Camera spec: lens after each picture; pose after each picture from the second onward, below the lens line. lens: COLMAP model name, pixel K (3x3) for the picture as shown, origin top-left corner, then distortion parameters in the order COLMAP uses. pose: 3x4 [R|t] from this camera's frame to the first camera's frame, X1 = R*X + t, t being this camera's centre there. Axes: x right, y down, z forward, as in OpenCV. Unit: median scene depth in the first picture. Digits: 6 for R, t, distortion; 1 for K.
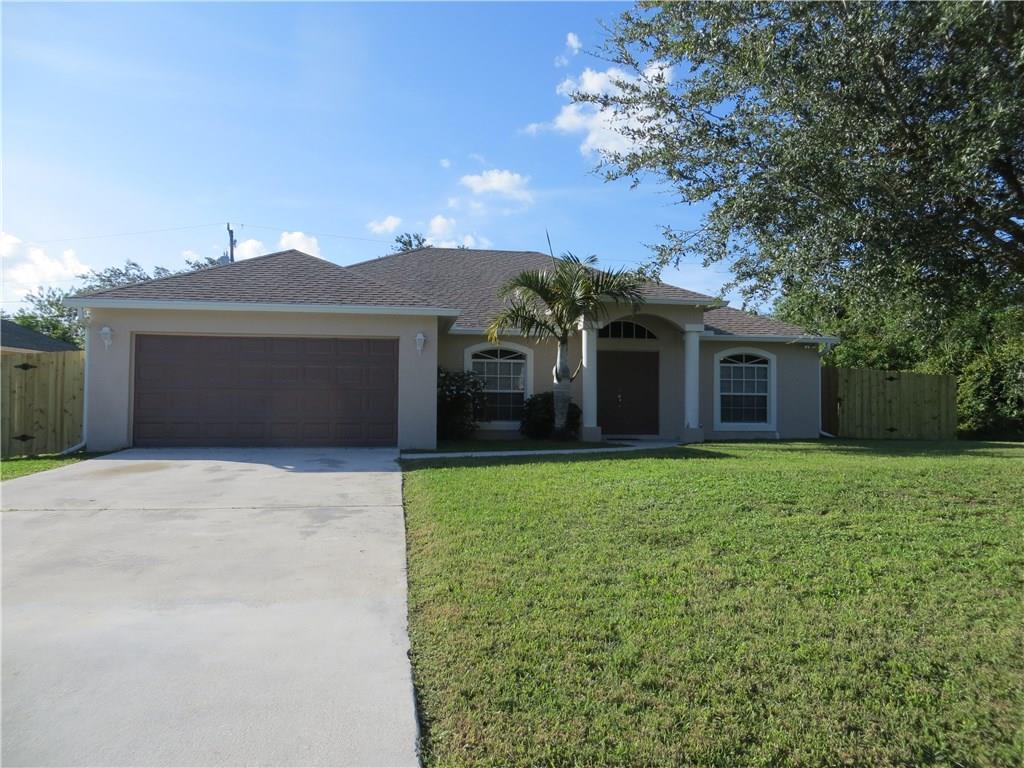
lens RADIAL K [[763.9, 0, 515.7], [0, 763.9, 384.1], [0, 0, 1]] dist [-0.011507, -0.015721]
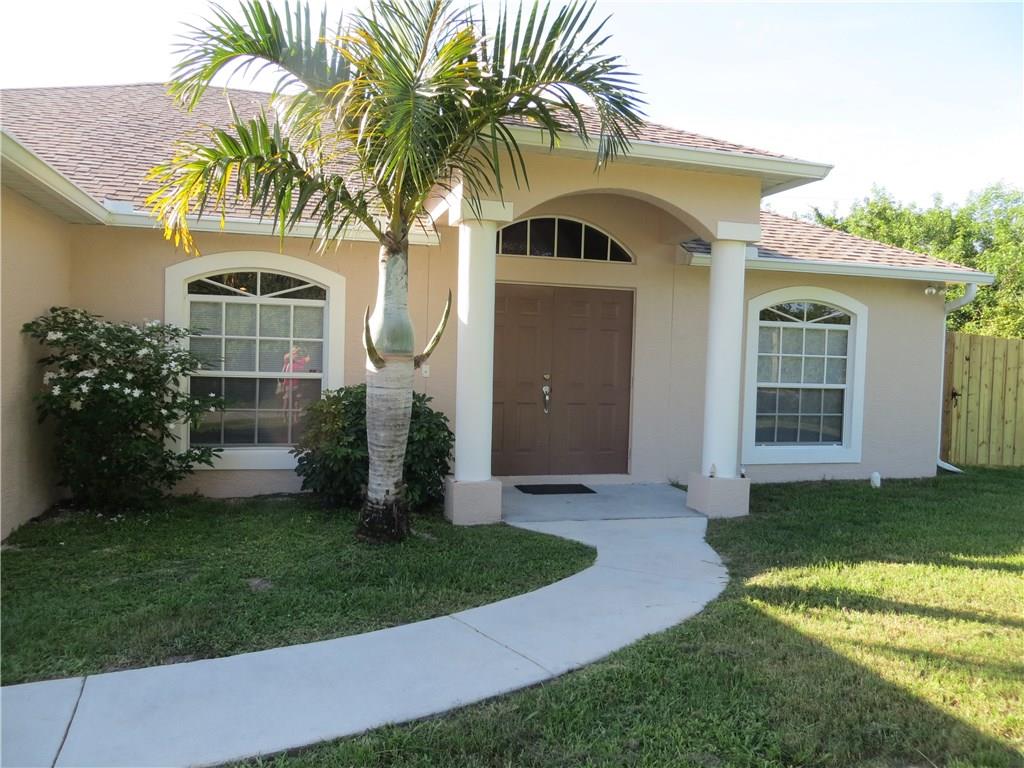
lens RADIAL K [[763.9, 0, 510.6], [0, 763.9, 384.1], [0, 0, 1]] dist [-0.011507, -0.015721]
pose [[0.992959, 0.016079, 0.117364, 0.069479], [-0.024610, 0.997130, 0.071600, -0.019701], [-0.115876, -0.073984, 0.990505, 0.615423]]
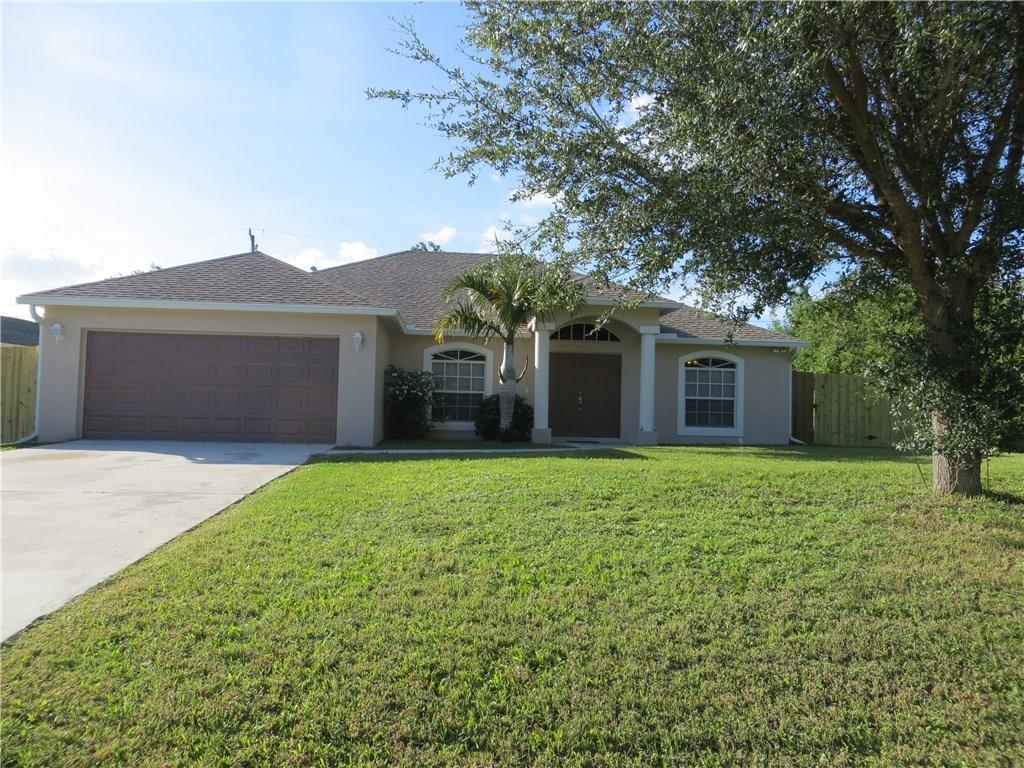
lens RADIAL K [[763.9, 0, 513.2], [0, 763.9, 384.9], [0, 0, 1]] dist [-0.011507, -0.015721]
pose [[0.997396, 0.012714, -0.070990, 0.130318], [-0.013244, 0.999888, -0.007009, 0.006791], [0.070893, 0.007931, 0.997452, 0.000387]]
